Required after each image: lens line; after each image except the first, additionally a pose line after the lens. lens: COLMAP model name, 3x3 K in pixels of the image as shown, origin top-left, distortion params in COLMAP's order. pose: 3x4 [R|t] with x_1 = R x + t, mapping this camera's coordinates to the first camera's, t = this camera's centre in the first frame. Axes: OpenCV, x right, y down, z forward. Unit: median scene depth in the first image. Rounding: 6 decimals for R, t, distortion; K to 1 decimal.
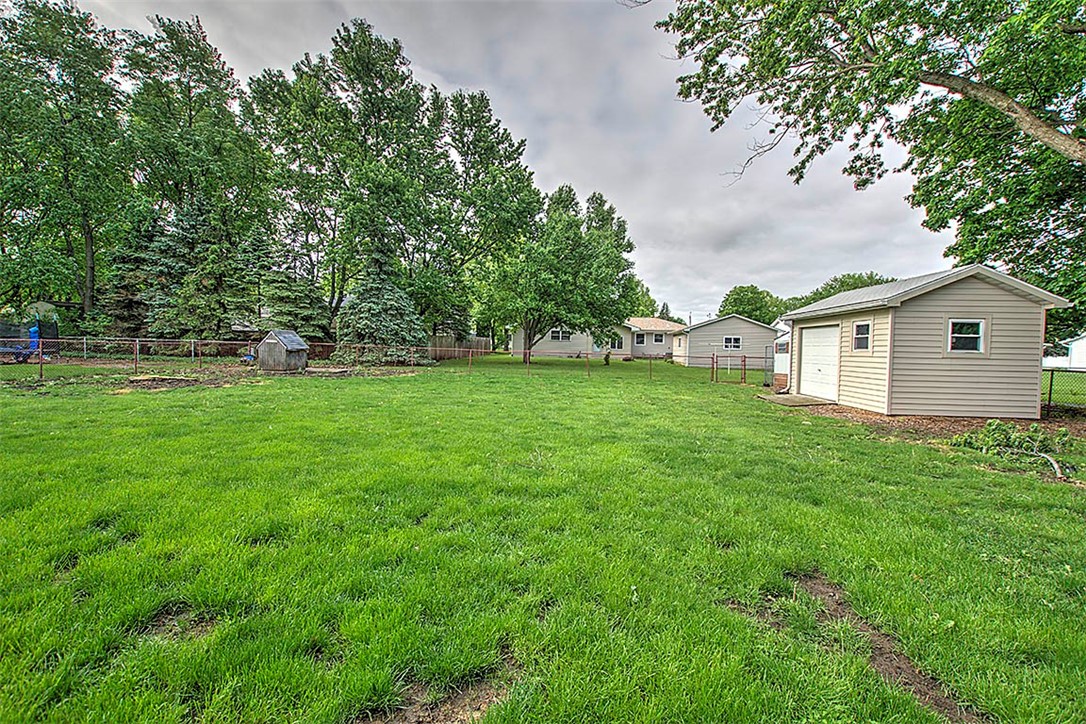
lens RADIAL K [[471.0, 0, 543.2], [0, 471.0, 361.5], [0, 0, 1]] dist [-0.000118, 0.002245]
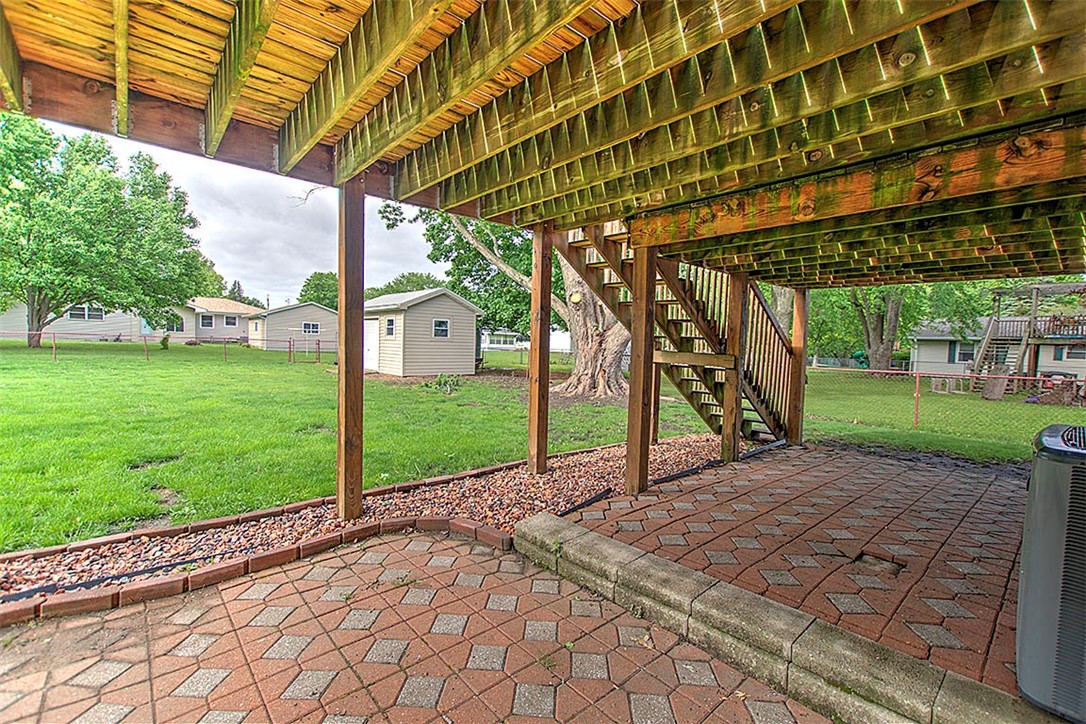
lens RADIAL K [[471.0, 0, 543.6], [0, 471.0, 363.4], [0, 0, 1]] dist [-0.000118, 0.002245]
pose [[0.675576, -0.032007, 0.736595, -0.042822], [0.005332, 0.999243, 0.038529, 0.003160], [-0.737271, -0.022102, 0.675236, -0.146862]]
